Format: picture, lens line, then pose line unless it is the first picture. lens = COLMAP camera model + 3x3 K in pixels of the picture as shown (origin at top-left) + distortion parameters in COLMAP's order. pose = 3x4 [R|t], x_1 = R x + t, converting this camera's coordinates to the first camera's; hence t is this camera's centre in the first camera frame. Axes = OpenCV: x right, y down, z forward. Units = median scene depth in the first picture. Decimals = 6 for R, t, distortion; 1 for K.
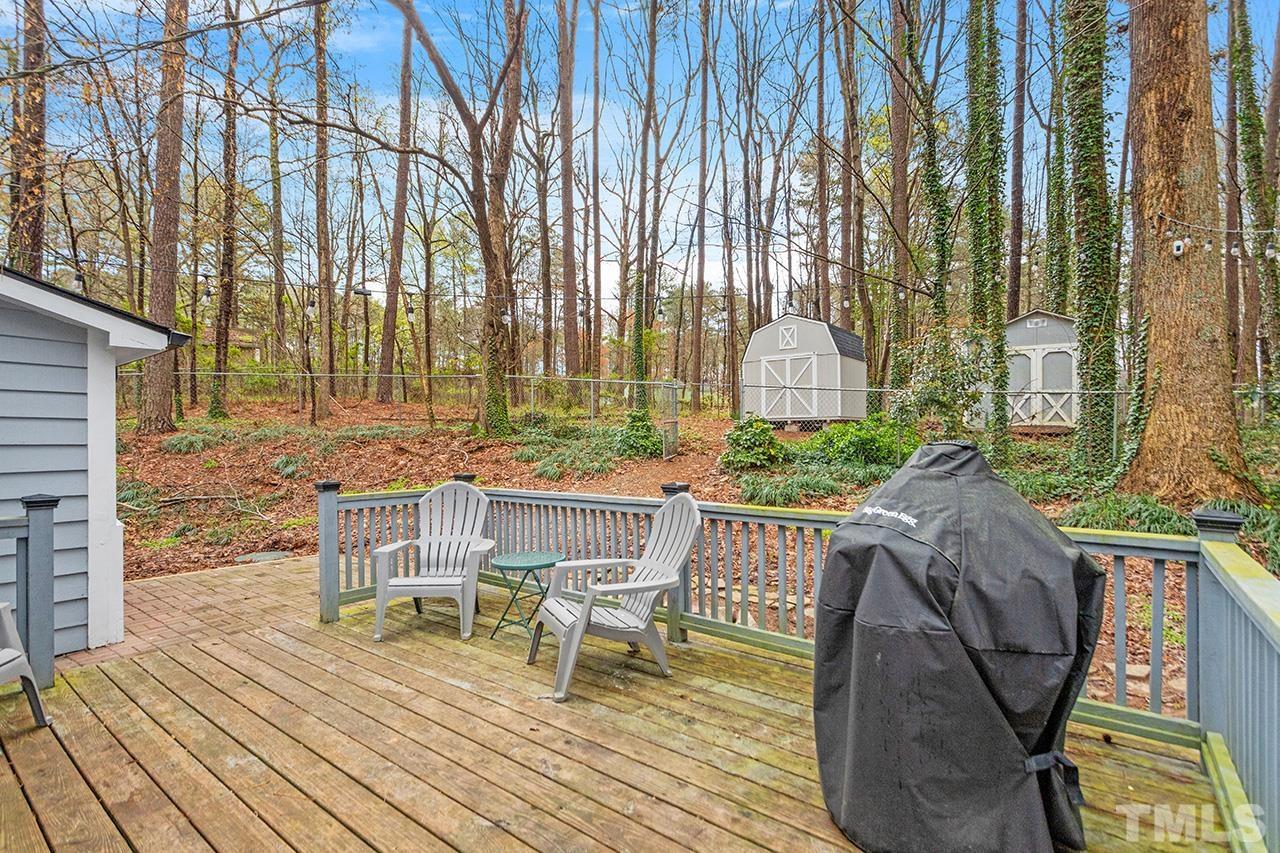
lens RADIAL K [[605.3, 0, 632.3], [0, 605.3, 441.9], [0, 0, 1]] dist [0.000110, 0.000289]
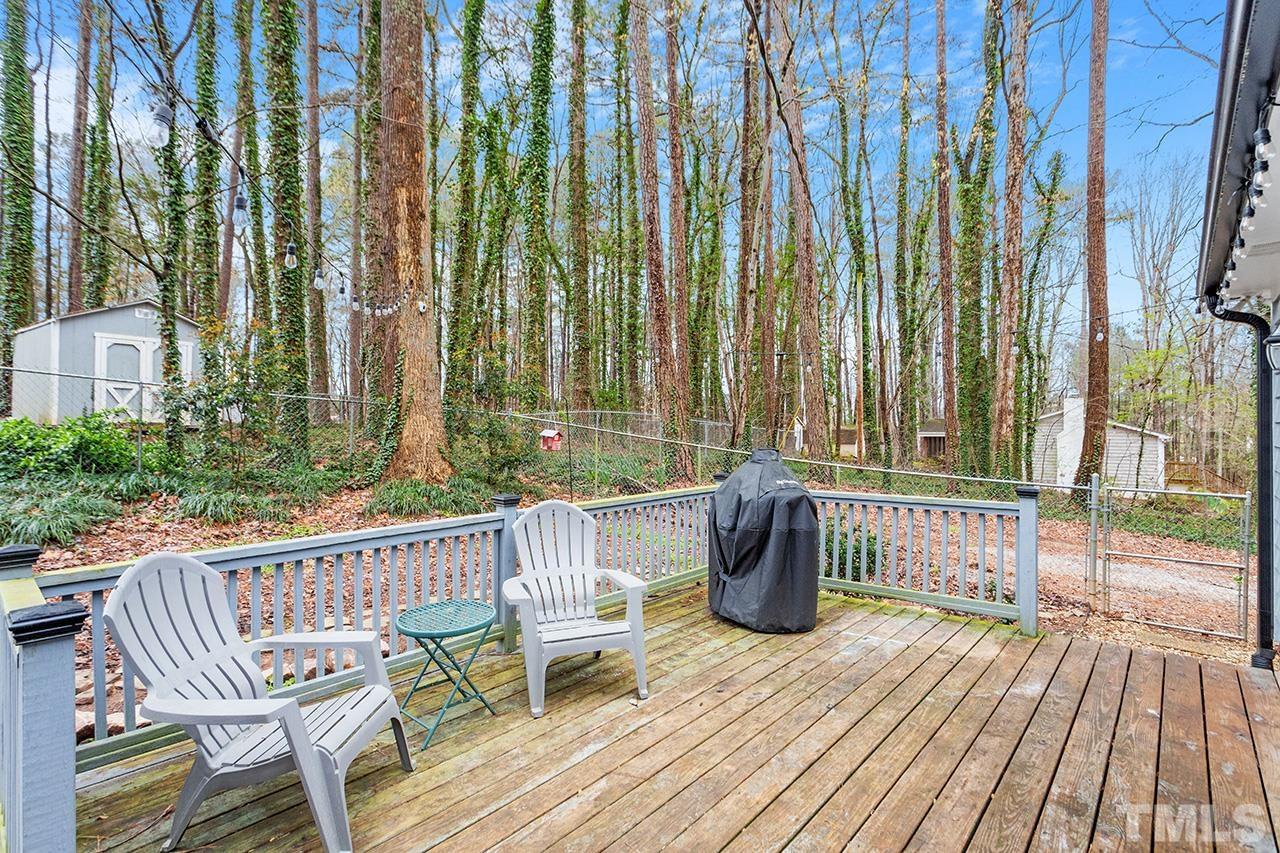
lens RADIAL K [[605.3, 0, 632.3], [0, 605.3, 441.9], [0, 0, 1]] dist [0.000110, 0.000289]
pose [[0.065905, -0.020460, 0.997616, -1.175644], [0.006500, 0.999777, 0.020075, -0.053634], [-0.997805, 0.005162, 0.066024, 0.924746]]
